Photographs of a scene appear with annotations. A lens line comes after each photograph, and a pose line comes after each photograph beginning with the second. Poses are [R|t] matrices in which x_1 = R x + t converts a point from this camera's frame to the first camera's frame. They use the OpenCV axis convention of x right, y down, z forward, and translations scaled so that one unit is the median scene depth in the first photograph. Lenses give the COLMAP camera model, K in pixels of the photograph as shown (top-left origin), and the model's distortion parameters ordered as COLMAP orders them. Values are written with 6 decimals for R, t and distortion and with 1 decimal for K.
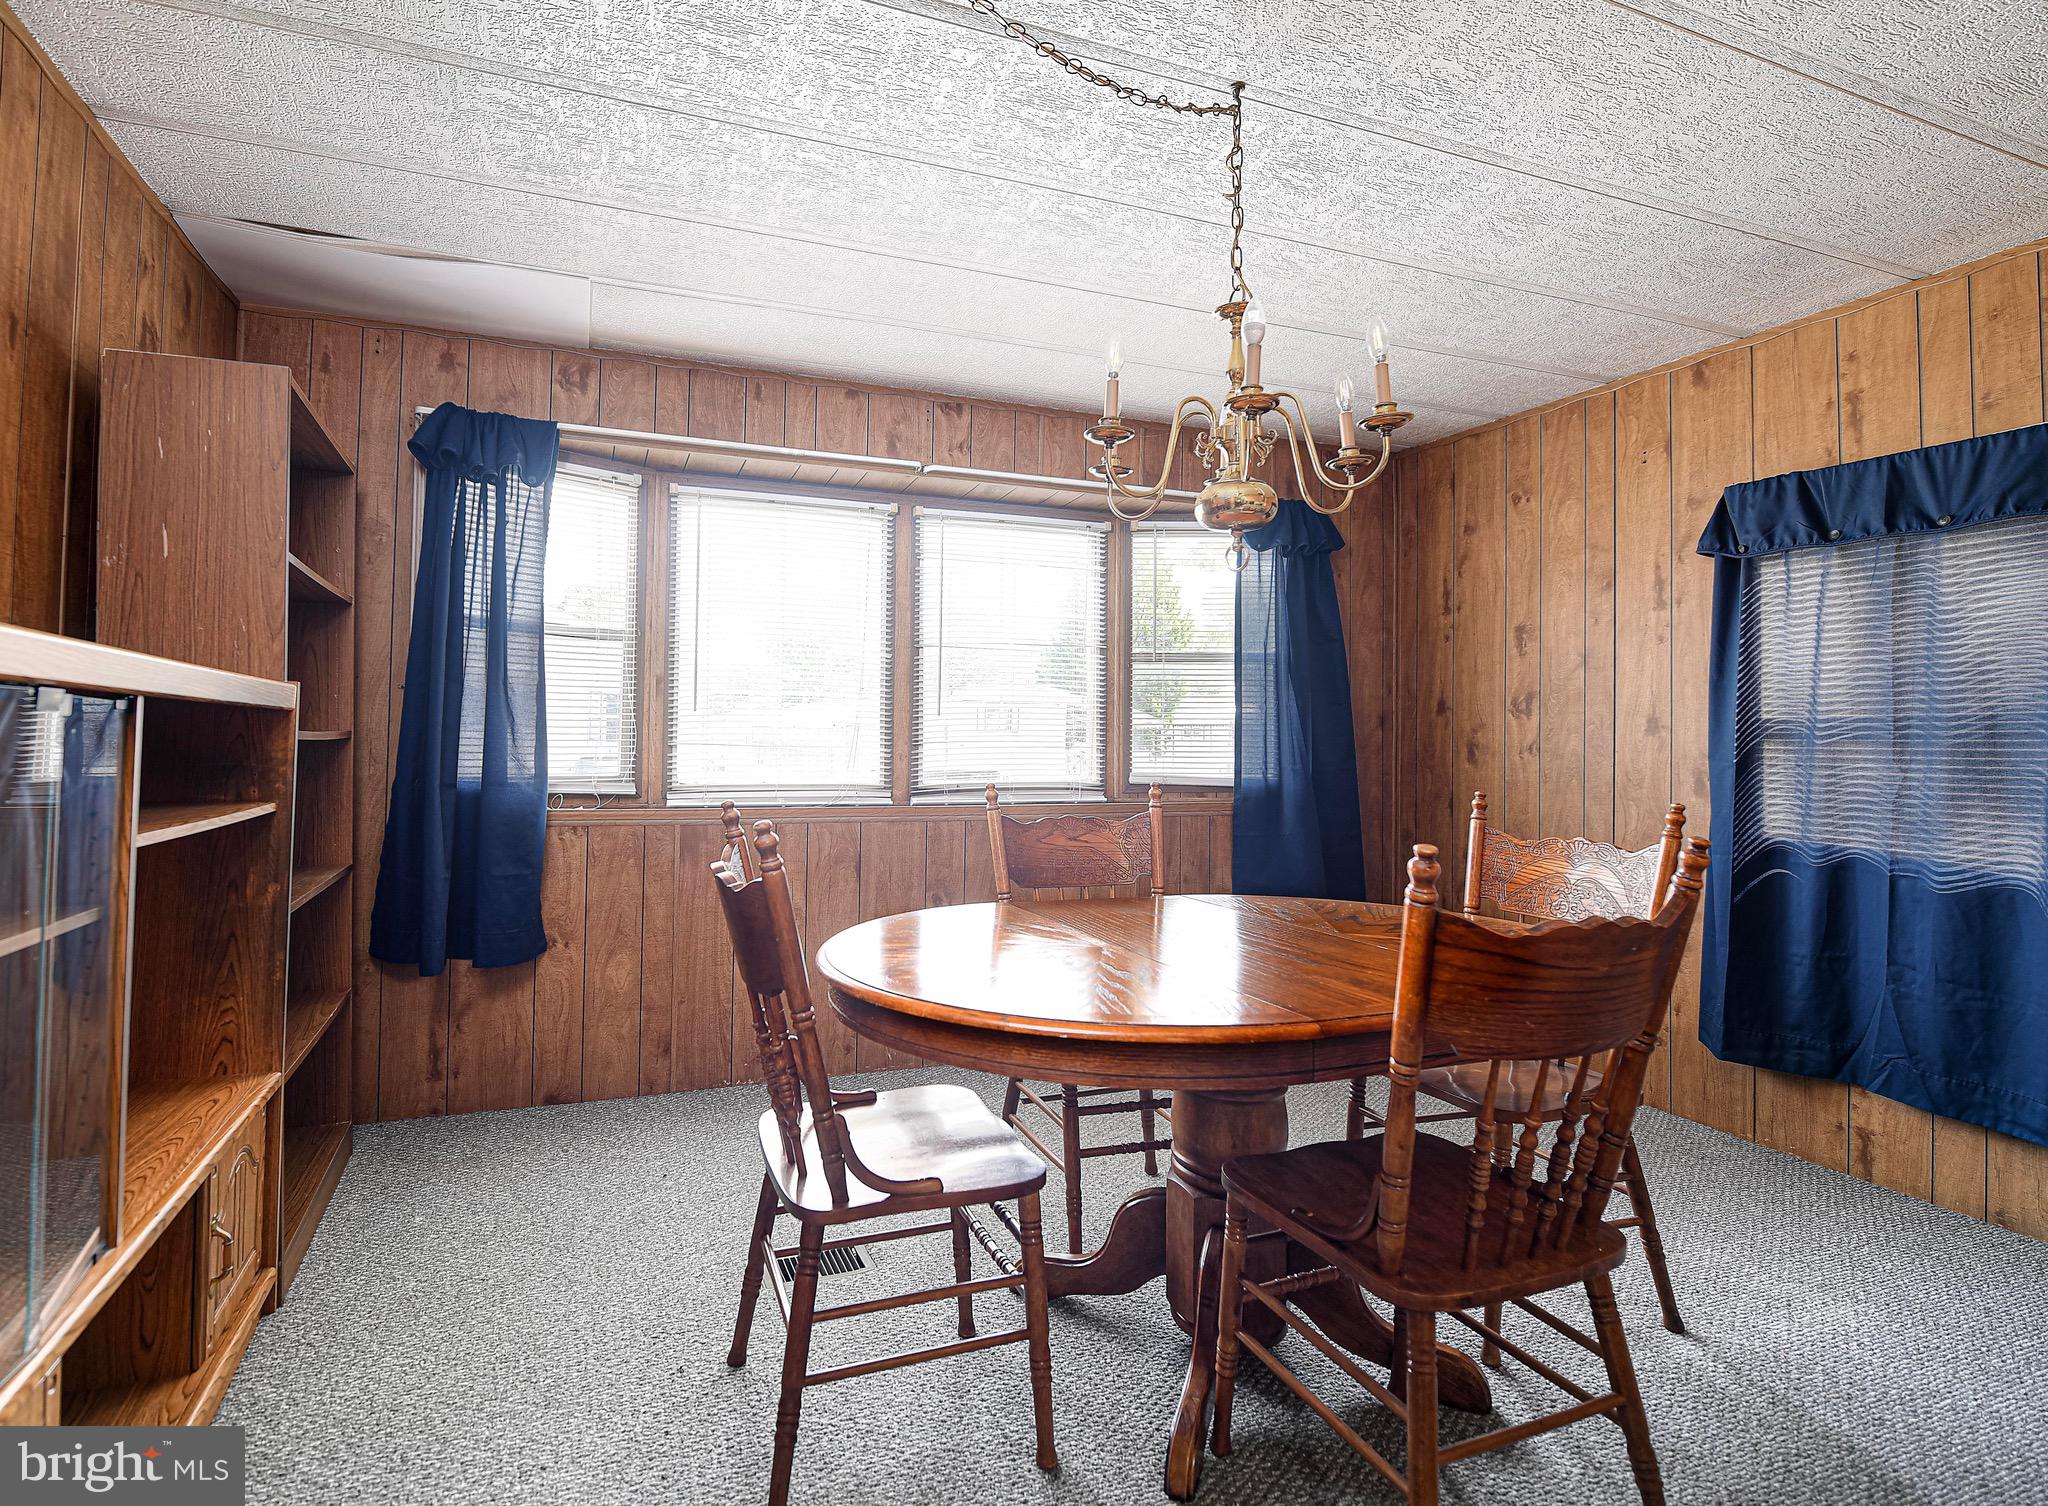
lens RADIAL K [[1107.0, 0, 1025.6], [0, 1107.0, 706.7], [0, 0, 1]] dist [-0.004430, -0.001084]
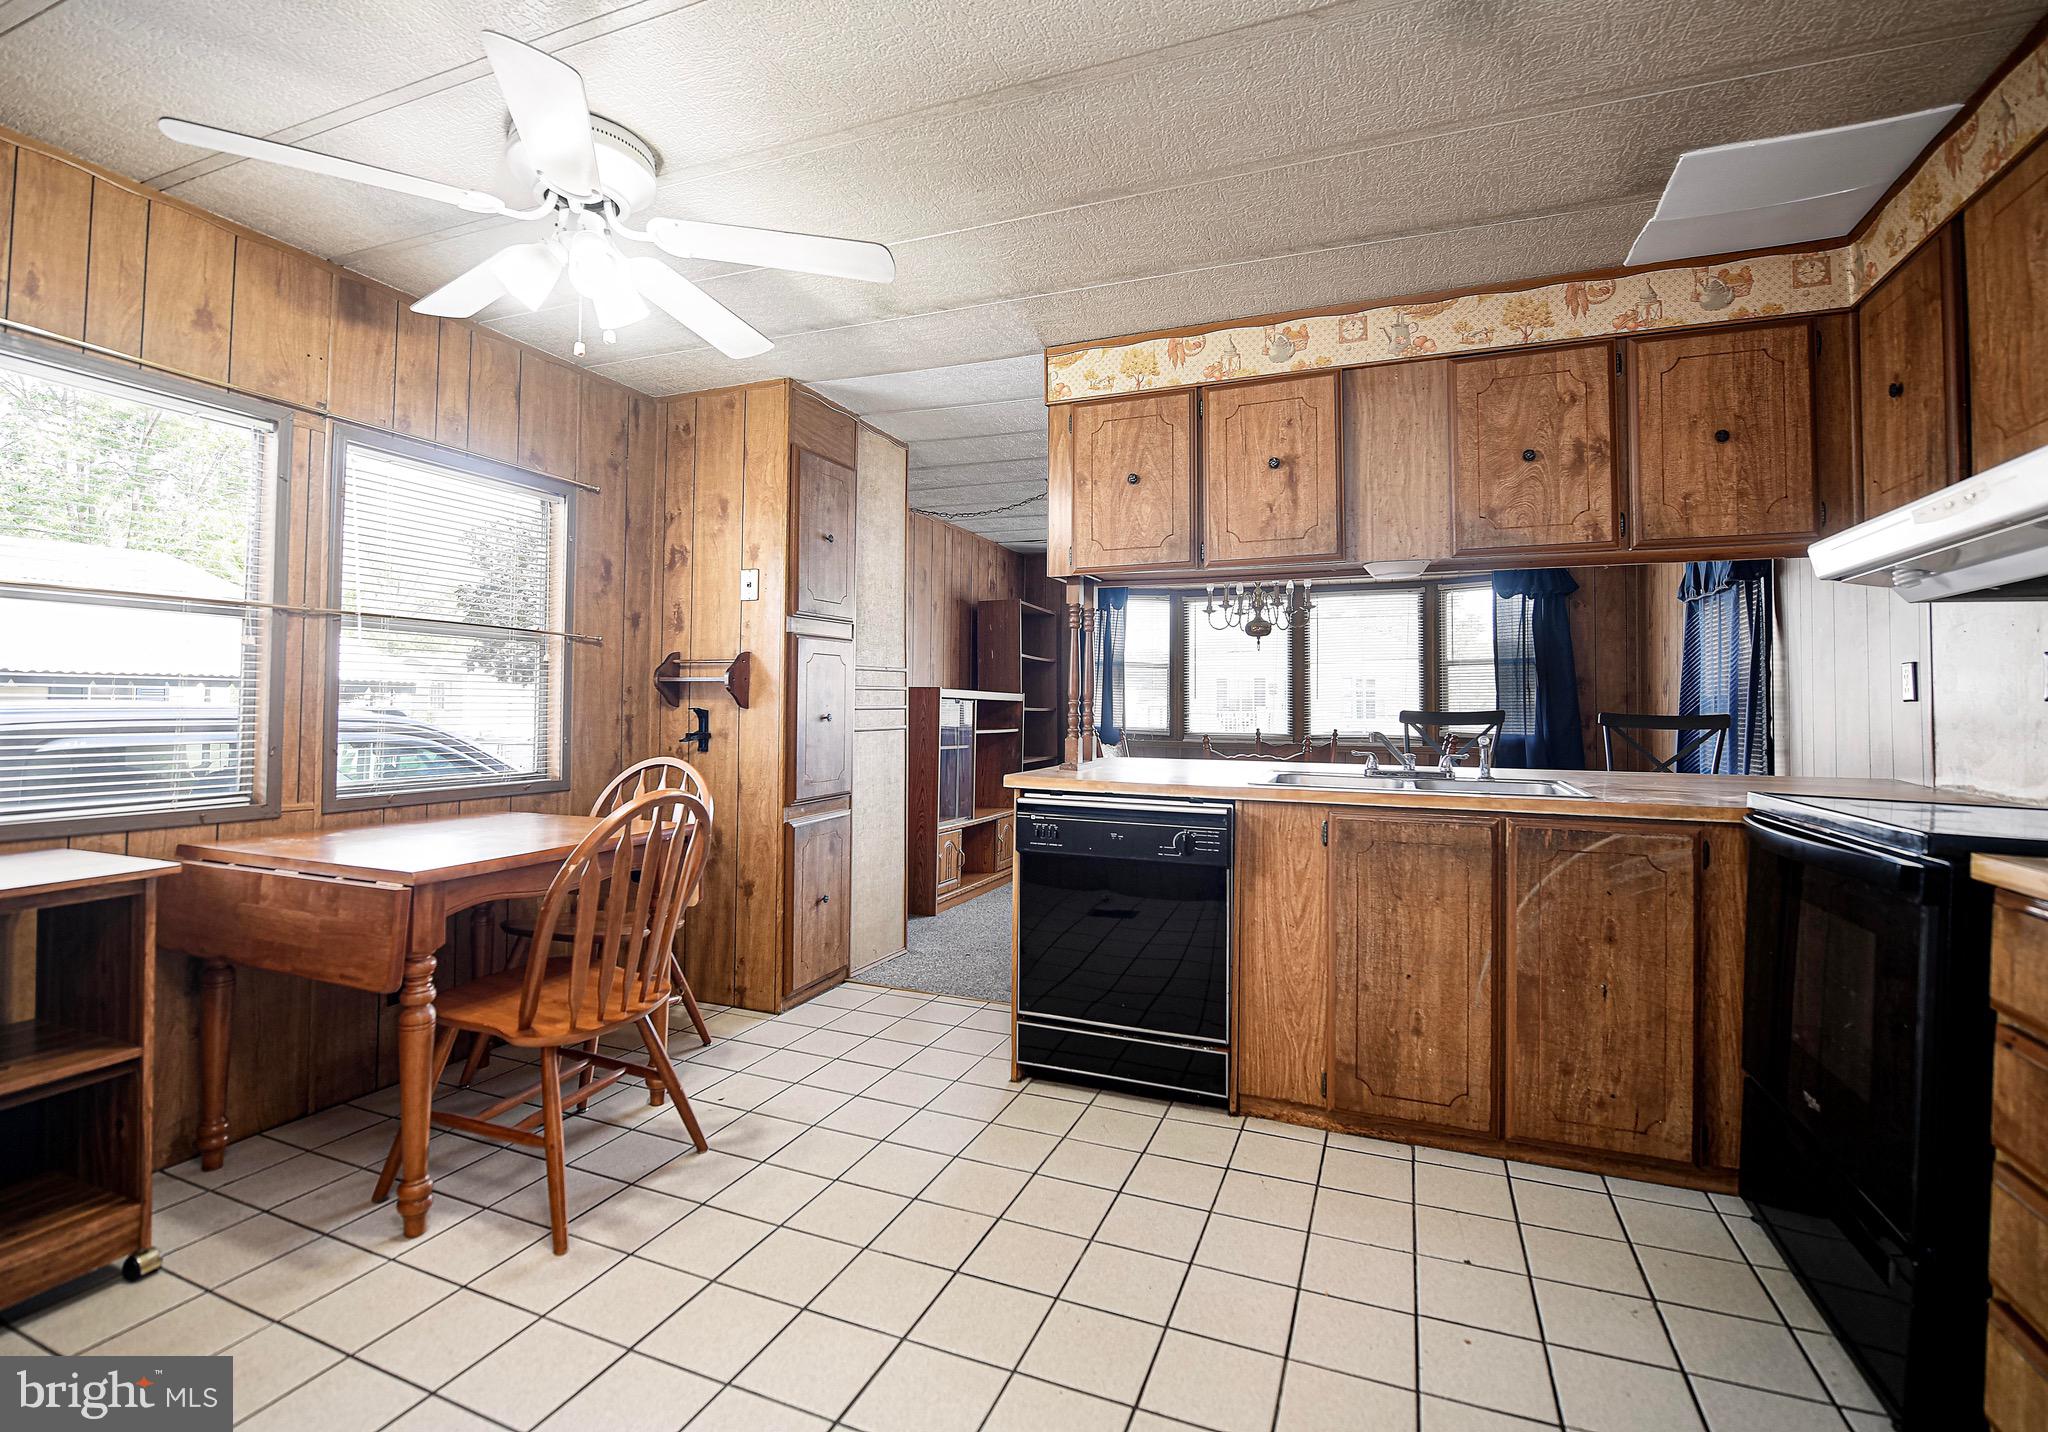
lens RADIAL K [[927.7, 0, 1022.9], [0, 927.7, 681.3], [0, 0, 1]] dist [-0.011223, -0.000414]
pose [[0.719130, -0.024715, -0.694436, 0.792781], [0.017611, 0.999695, -0.017342, -0.005069], [0.694653, 0.000241, 0.719345, -0.622984]]
